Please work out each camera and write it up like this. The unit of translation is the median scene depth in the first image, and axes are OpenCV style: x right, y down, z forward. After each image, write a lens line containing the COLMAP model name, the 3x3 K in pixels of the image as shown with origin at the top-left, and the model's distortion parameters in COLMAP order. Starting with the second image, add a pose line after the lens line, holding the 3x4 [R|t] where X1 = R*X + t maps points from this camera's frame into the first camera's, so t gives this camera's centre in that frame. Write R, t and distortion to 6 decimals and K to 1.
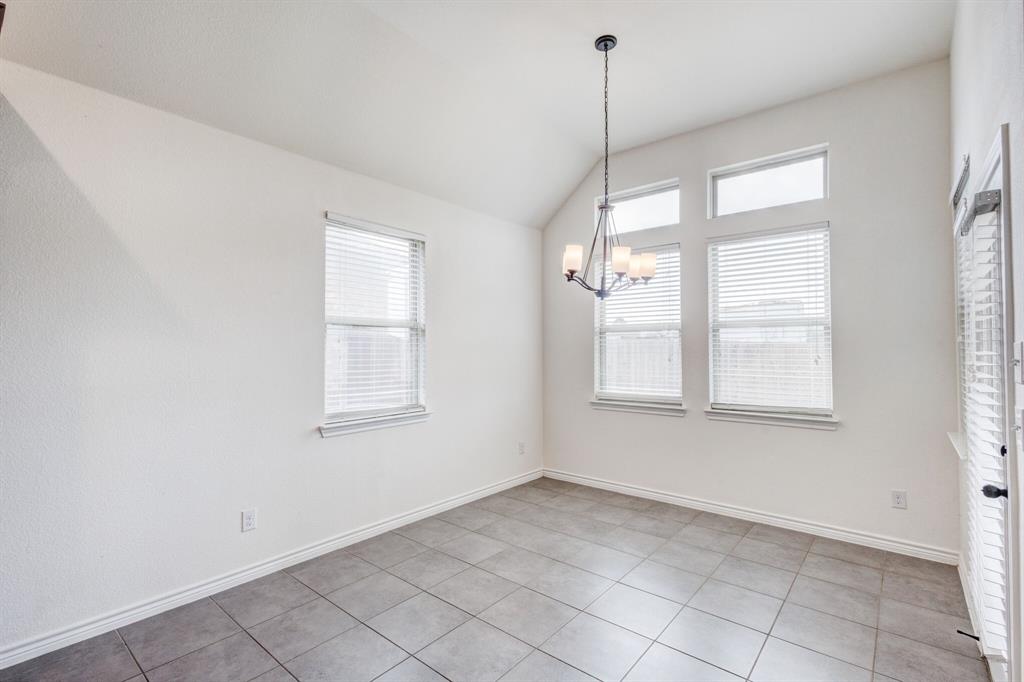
lens RADIAL K [[475.2, 0, 510.3], [0, 475.2, 343.9], [0, 0, 1]] dist [0.013163, -0.004195]
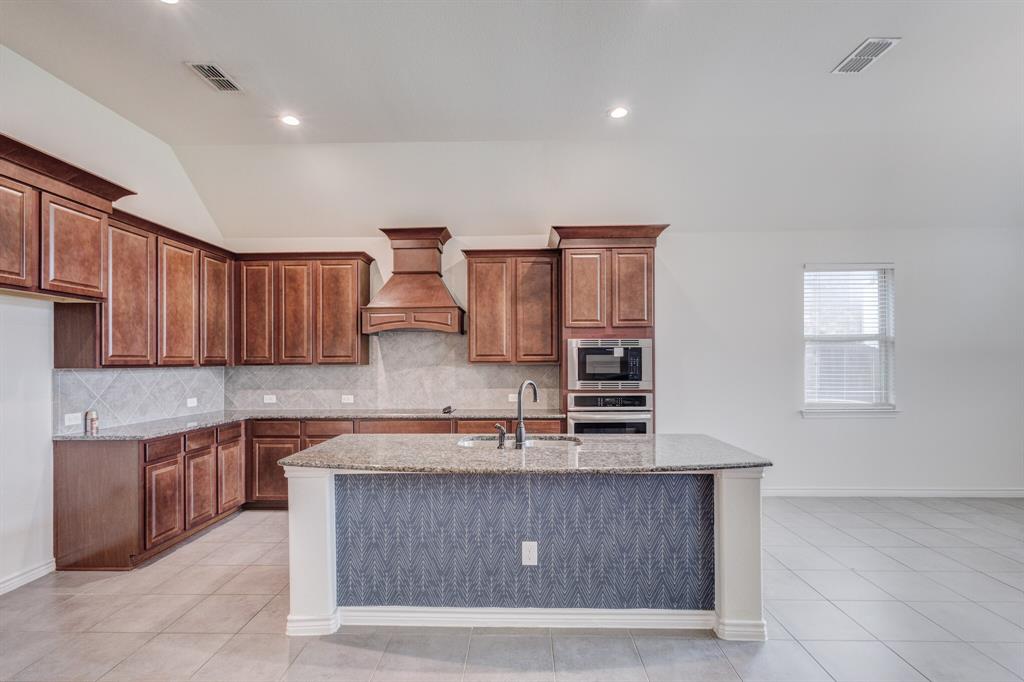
lens RADIAL K [[475.2, 0, 509.6], [0, 475.2, 363.0], [0, 0, 1]] dist [0.013163, -0.004195]
pose [[0.618176, 0.003358, -0.786033, 0.169022], [0.020458, 0.999583, 0.020360, -0.021022], [0.785773, -0.028667, 0.617850, -0.512325]]
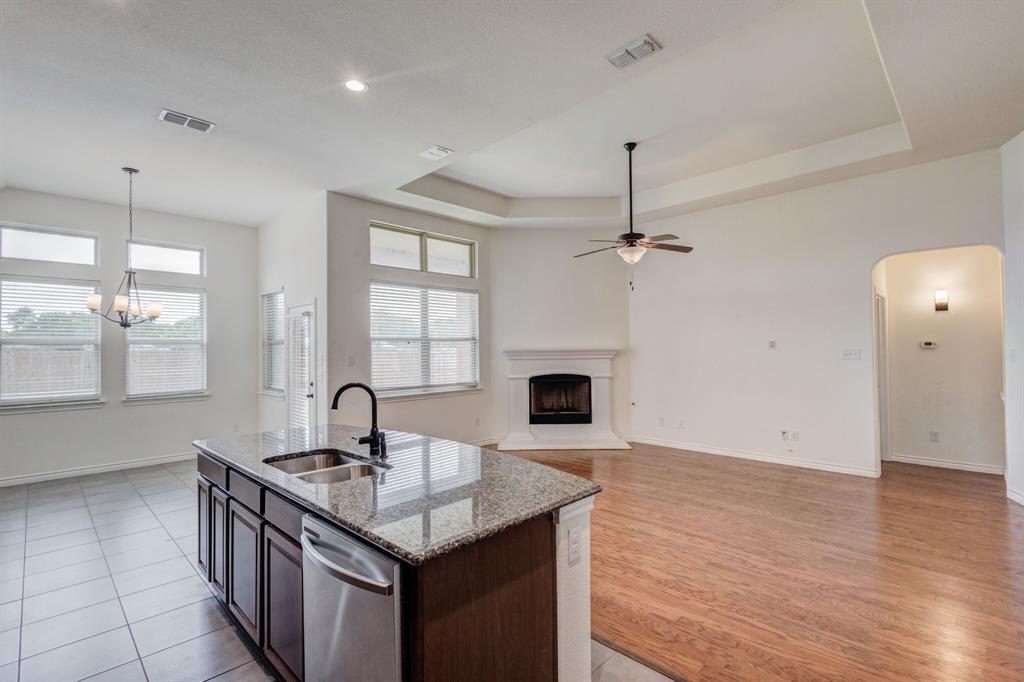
lens RADIAL K [[475.2, 0, 512.4], [0, 475.2, 337.8], [0, 0, 1]] dist [0.013163, -0.004195]
pose [[0.070143, 0.024889, 0.997226, -1.018883], [-0.009103, 0.999663, -0.024310, -0.029282], [-0.997495, -0.007373, 0.070346, -0.306693]]
